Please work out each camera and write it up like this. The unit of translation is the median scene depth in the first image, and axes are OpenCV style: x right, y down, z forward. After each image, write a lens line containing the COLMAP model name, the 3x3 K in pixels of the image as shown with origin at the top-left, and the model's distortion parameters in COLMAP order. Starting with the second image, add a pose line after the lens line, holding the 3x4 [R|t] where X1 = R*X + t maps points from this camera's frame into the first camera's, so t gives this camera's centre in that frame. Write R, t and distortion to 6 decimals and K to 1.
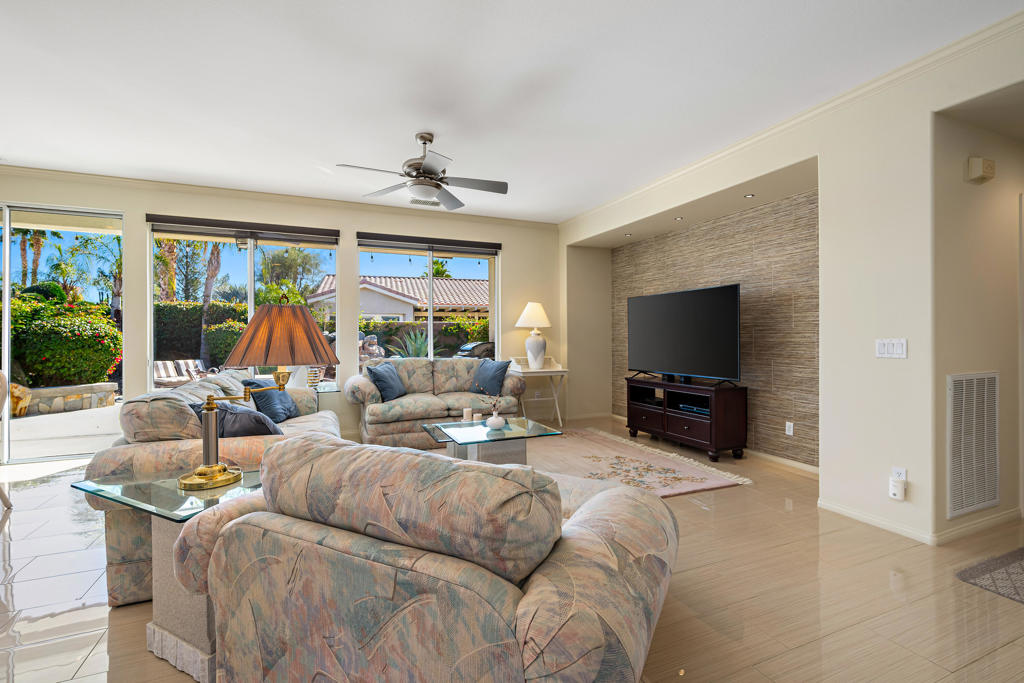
lens RADIAL K [[460.1, 0, 515.4], [0, 460.1, 337.4], [0, 0, 1]] dist [0.003028, -0.001030]
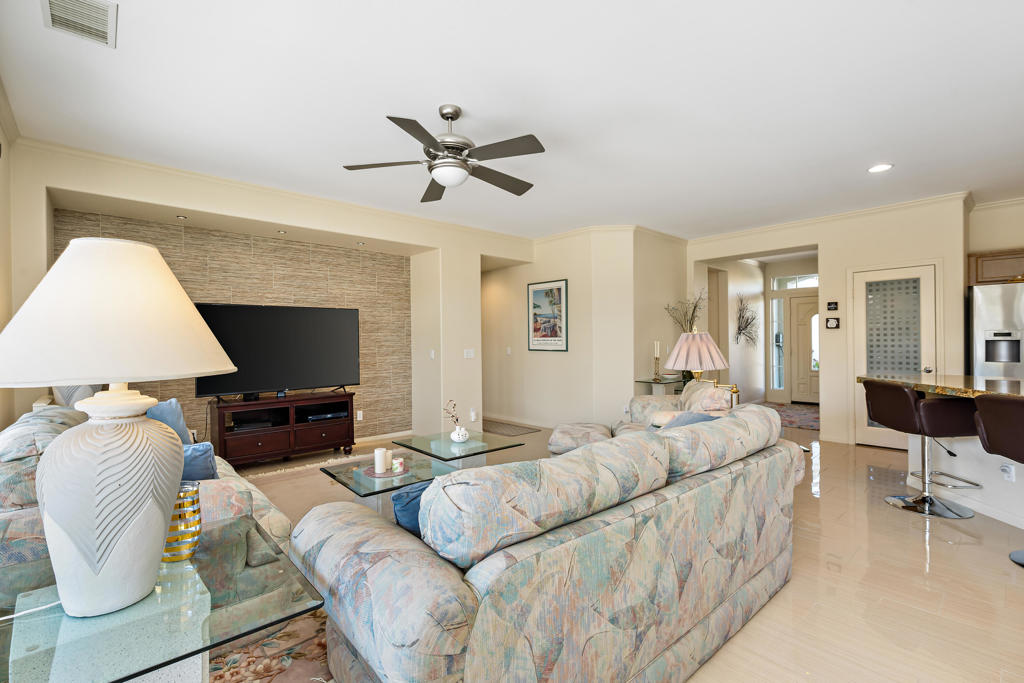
lens RADIAL K [[460.1, 0, 507.7], [0, 460.1, 344.5], [0, 0, 1]] dist [0.003028, -0.001030]
pose [[-0.325011, -0.001515, 0.945709, -0.669534], [0.011849, 0.999914, 0.005674, -0.015298], [-0.945636, 0.013050, -0.324965, 0.790384]]
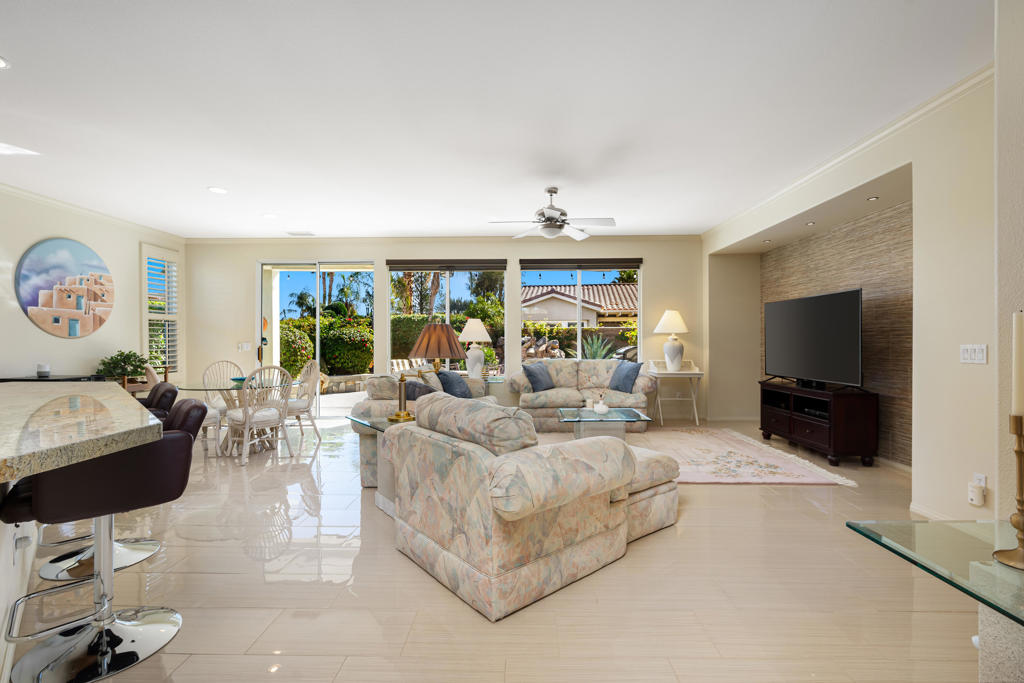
lens RADIAL K [[460.1, 0, 514.1], [0, 460.1, 343.2], [0, 0, 1]] dist [0.003028, -0.001030]
pose [[0.910644, 0.001644, -0.413189, 0.166359], [-0.000448, 0.999995, 0.002991, -0.000887], [0.413192, -0.002539, 0.910640, -0.162182]]
